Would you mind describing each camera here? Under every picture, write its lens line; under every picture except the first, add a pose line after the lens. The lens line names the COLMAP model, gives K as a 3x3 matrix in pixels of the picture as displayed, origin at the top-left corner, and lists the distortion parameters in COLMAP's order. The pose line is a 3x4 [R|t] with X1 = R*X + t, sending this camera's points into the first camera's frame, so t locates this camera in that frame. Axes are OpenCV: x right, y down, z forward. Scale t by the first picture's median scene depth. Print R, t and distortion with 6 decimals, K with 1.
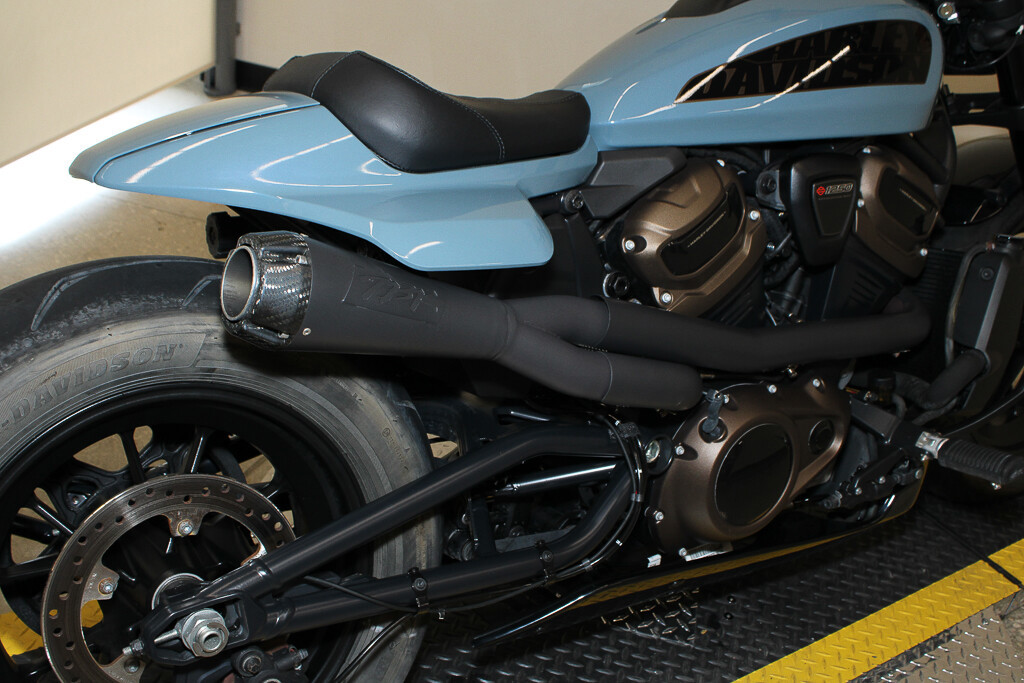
lens RADIAL K [[1027.3, 0, 530.5], [0, 1027.3, 328.7], [0, 0, 1]] dist [-0.059201, 0.026469]
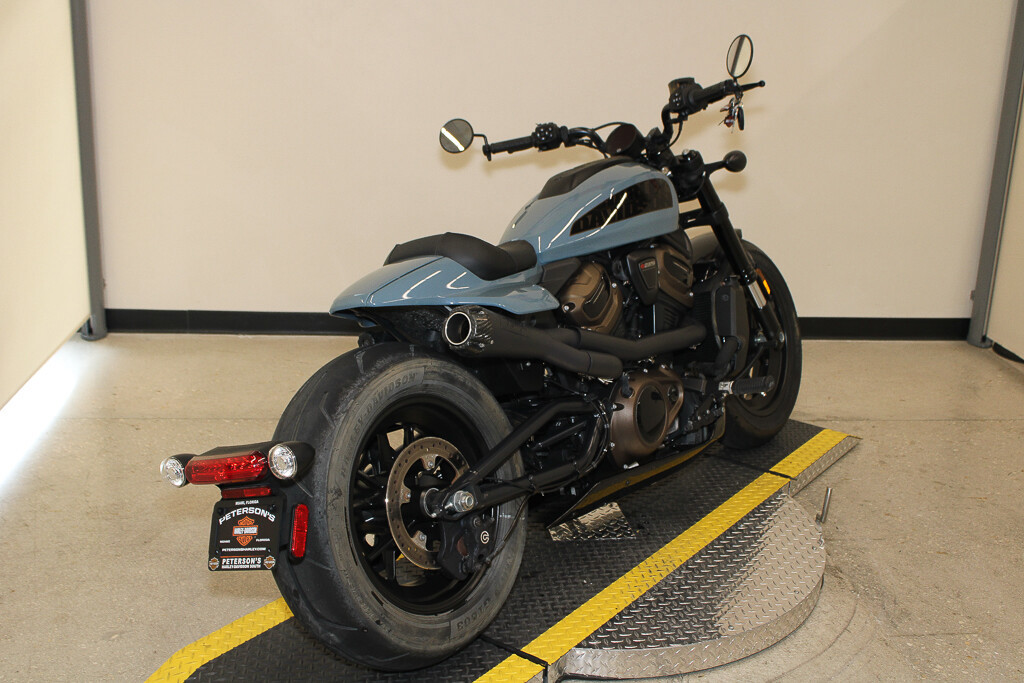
lens RADIAL K [[1125.5, 0, 512.0], [0, 1125.5, 341.5], [0, 0, 1]] dist [-0.081254, 0.053446]
pose [[0.932296, -0.204916, 0.298050, -0.606932], [0.259340, 0.953116, -0.155923, 0.267342], [-0.252125, 0.222662, 0.941729, -0.920110]]
